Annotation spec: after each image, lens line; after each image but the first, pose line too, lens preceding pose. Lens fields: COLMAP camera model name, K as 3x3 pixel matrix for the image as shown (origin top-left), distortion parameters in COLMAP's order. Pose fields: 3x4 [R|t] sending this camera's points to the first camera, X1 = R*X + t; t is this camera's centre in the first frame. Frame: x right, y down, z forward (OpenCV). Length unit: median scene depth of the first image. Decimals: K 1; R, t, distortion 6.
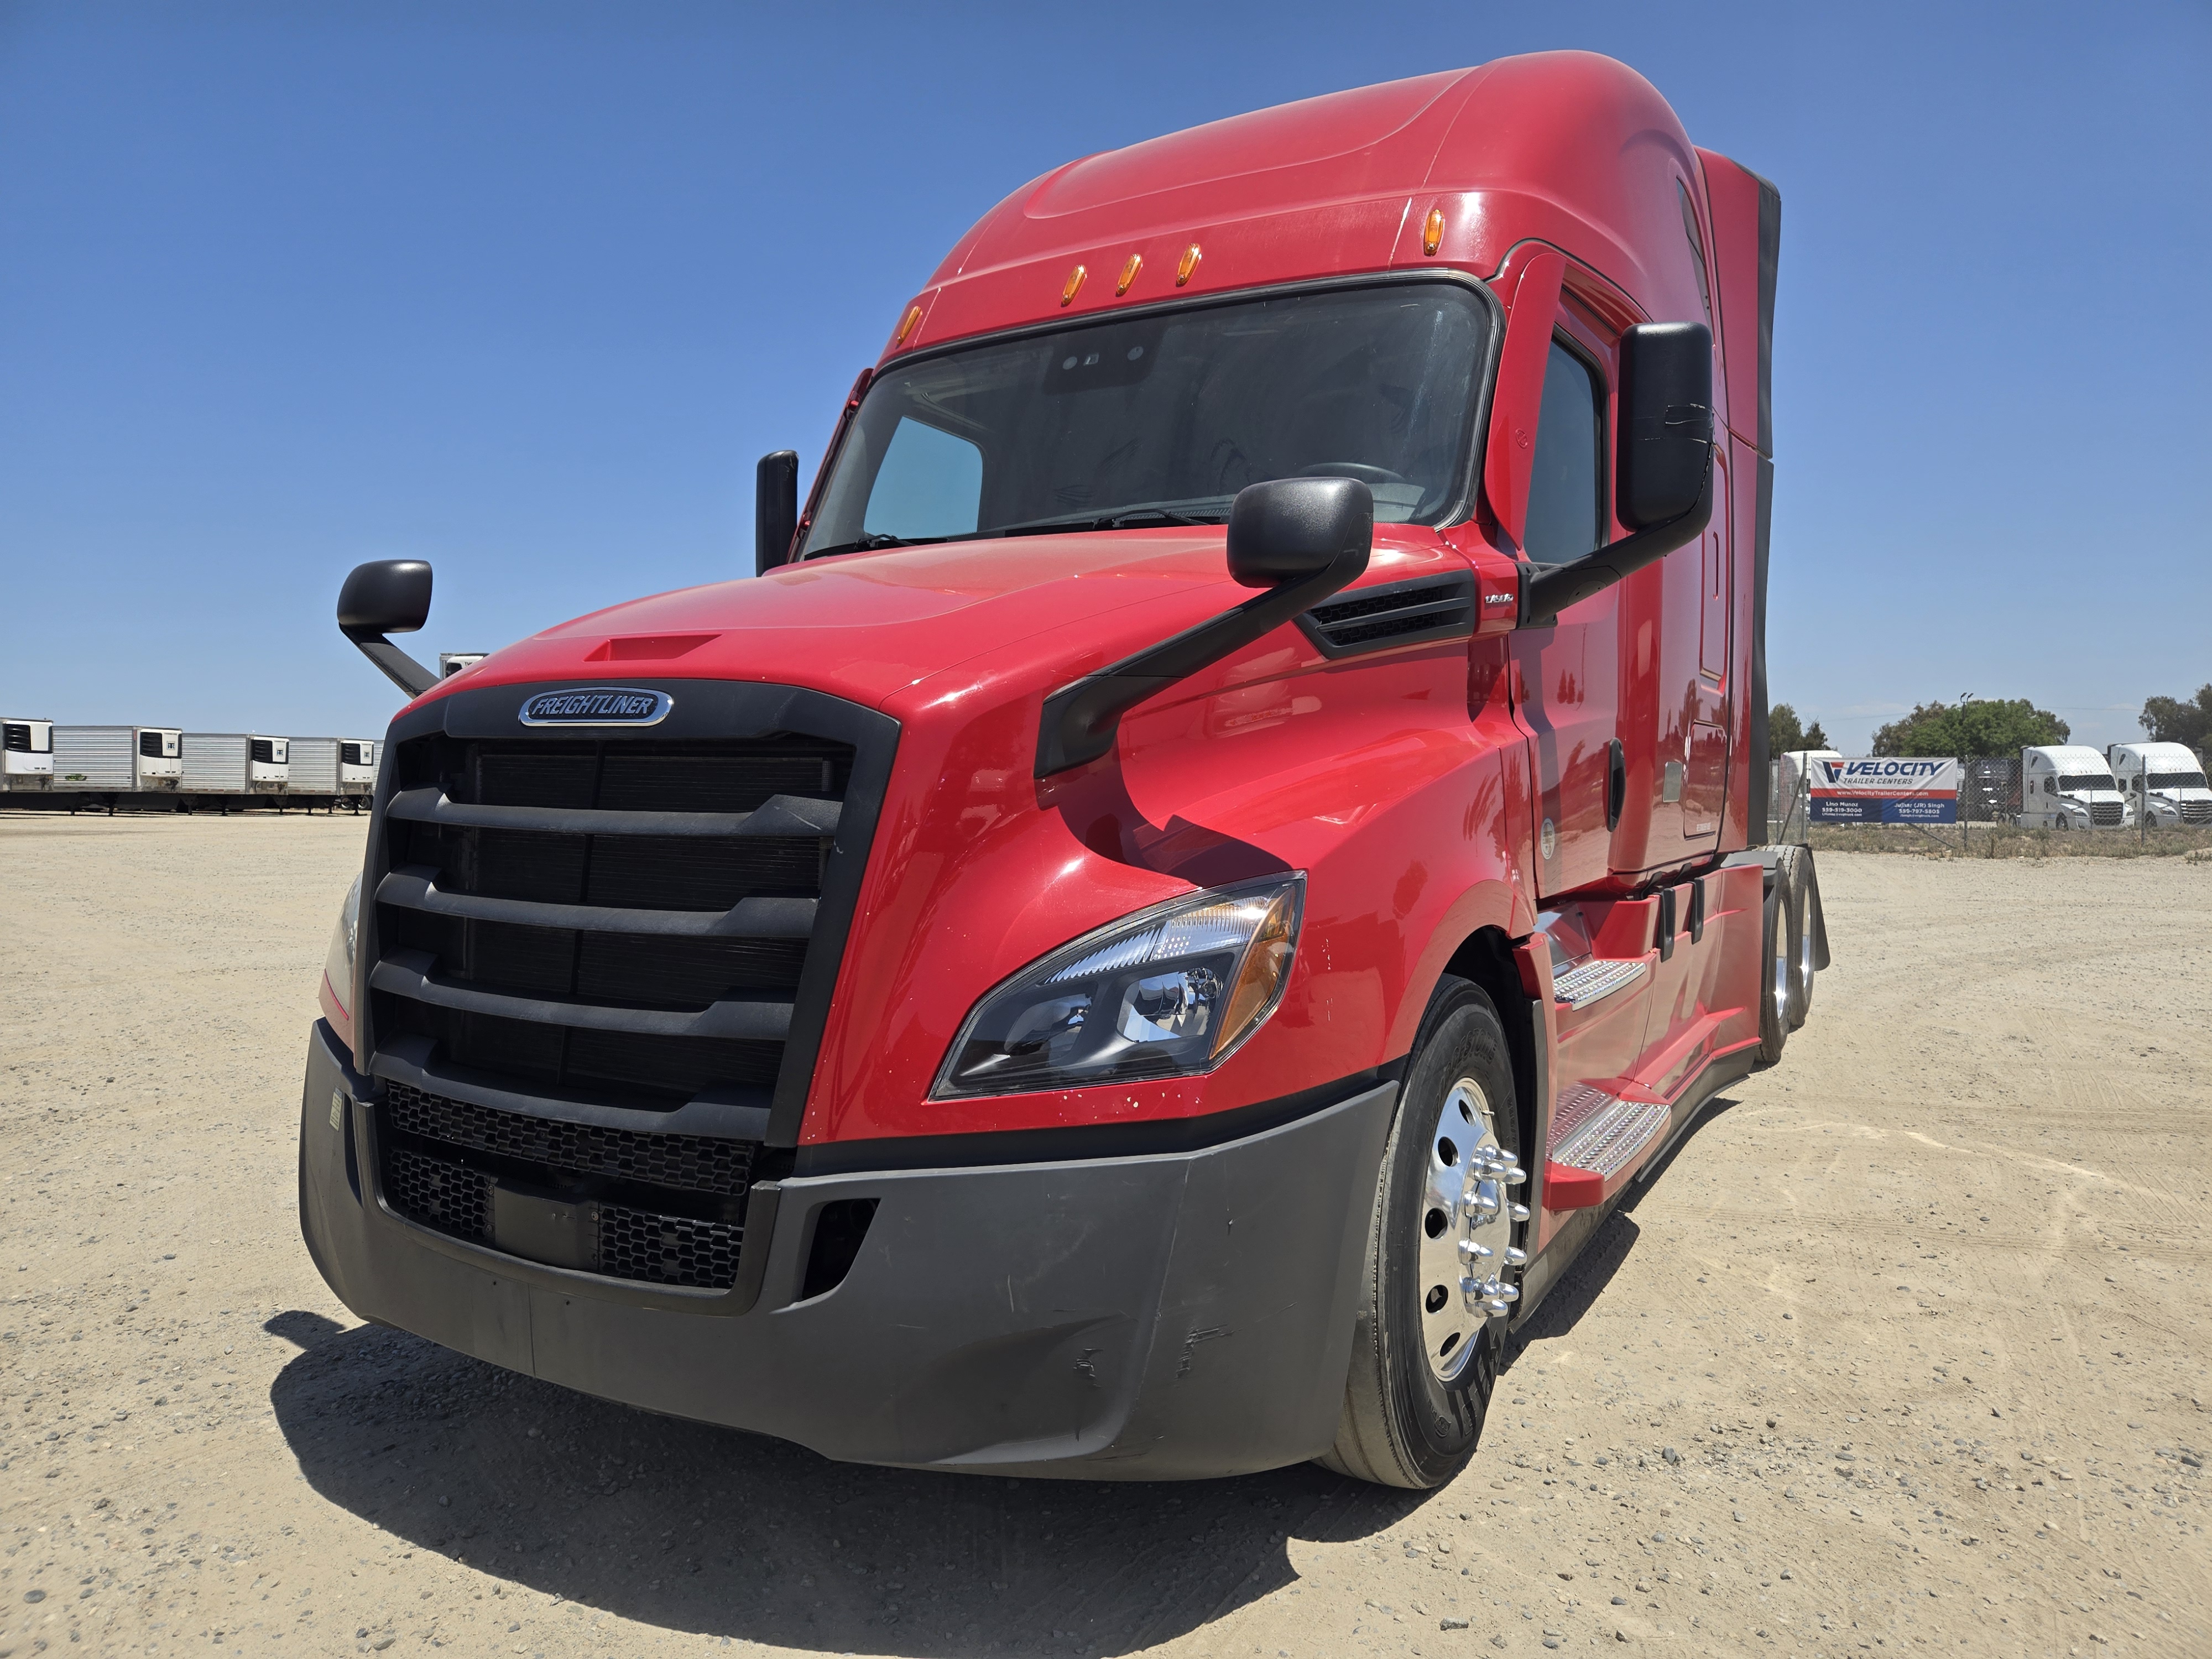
lens RADIAL K [[1486.3, 0, 1103.3], [0, 1486.3, 830.4], [0, 0, 1]] dist [0.009206, 0.002131]
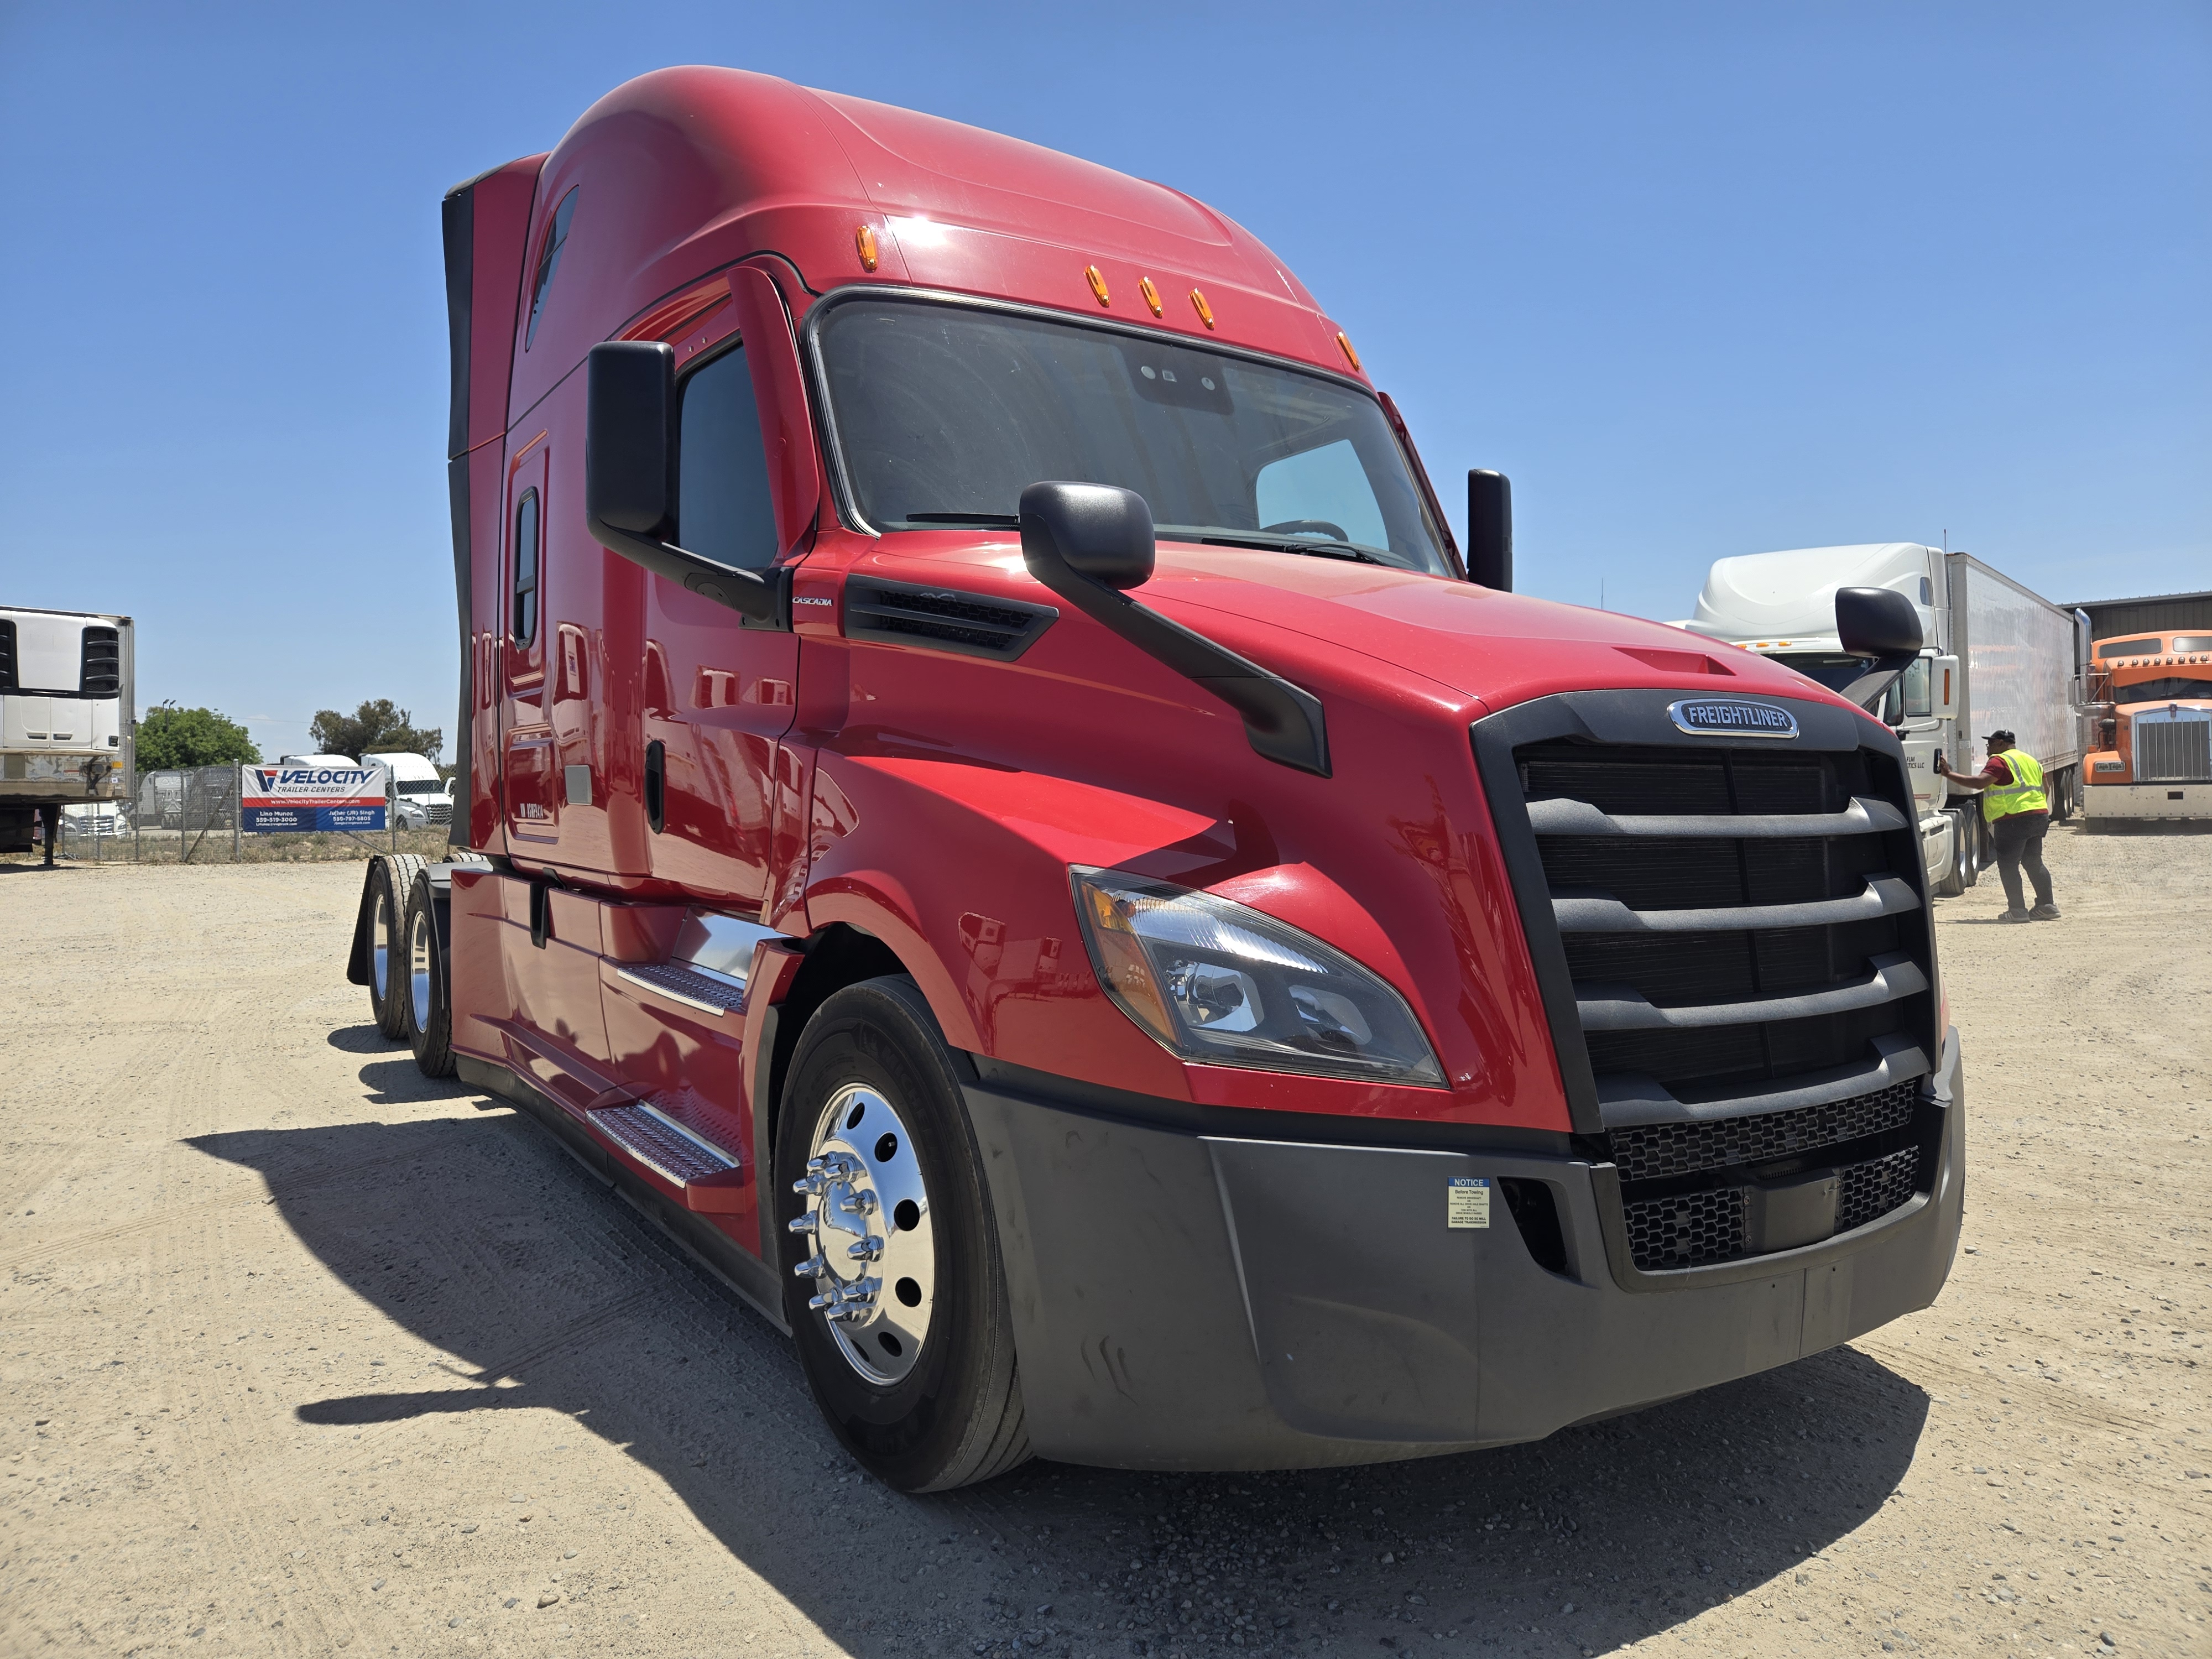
lens RADIAL K [[1486.3, 0, 1104.0], [0, 1486.3, 815.7], [0, 0, 1]] dist [0.009206, 0.002131]
pose [[0.435590, -0.025769, 0.899776, -0.421901], [0.039691, 0.999168, 0.009401, -0.011681], [-0.899270, 0.031618, 0.436250, 0.267373]]
